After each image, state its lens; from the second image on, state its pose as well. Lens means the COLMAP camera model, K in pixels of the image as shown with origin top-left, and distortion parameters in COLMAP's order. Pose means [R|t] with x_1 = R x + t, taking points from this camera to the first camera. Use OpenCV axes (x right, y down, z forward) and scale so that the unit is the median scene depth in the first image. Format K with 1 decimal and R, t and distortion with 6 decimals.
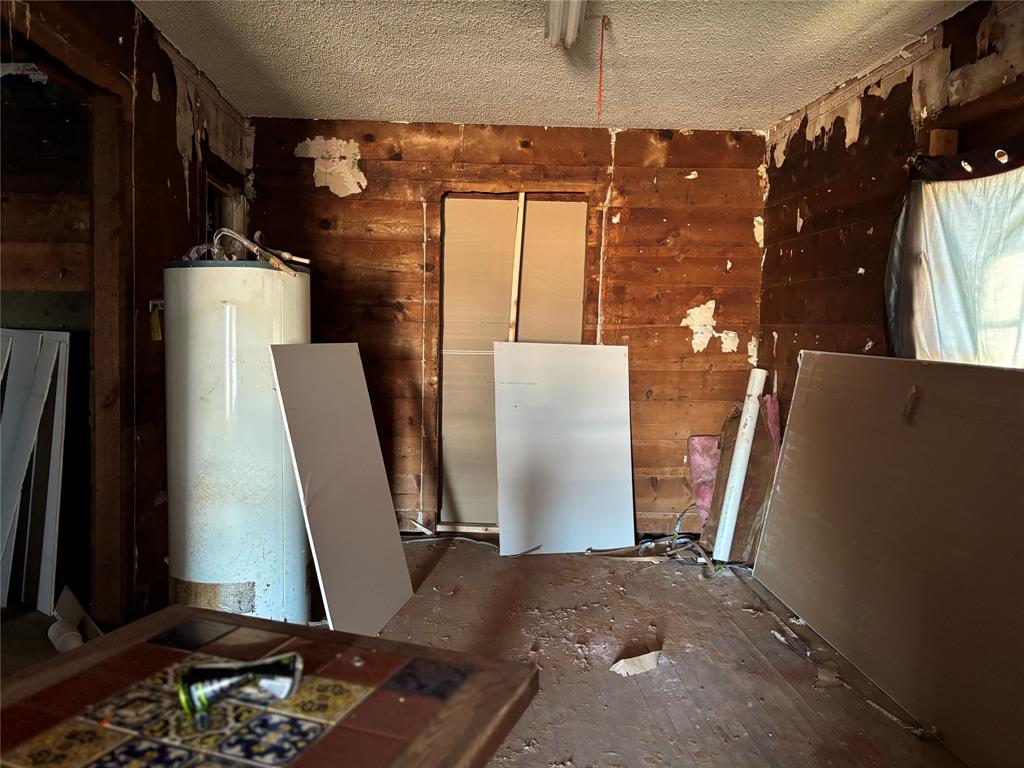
lens RADIAL K [[766.7, 0, 528.6], [0, 766.7, 387.2], [0, 0, 1]] dist [0.106379, -0.132060]
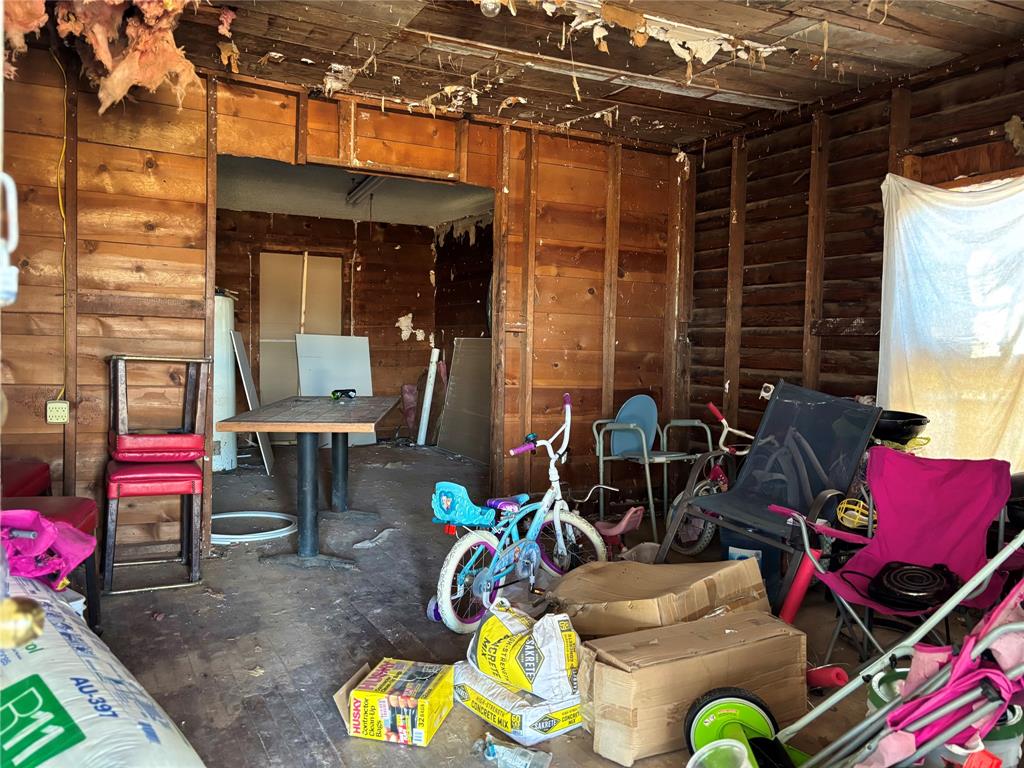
lens RADIAL K [[766.7, 0, 528.6], [0, 766.7, 387.2], [0, 0, 1]] dist [0.106379, -0.132060]
pose [[0.909593, -0.026696, 0.414643, -0.293051], [0.035380, 0.999286, -0.013275, 0.106380], [-0.413992, 0.026745, 0.909887, -0.850784]]
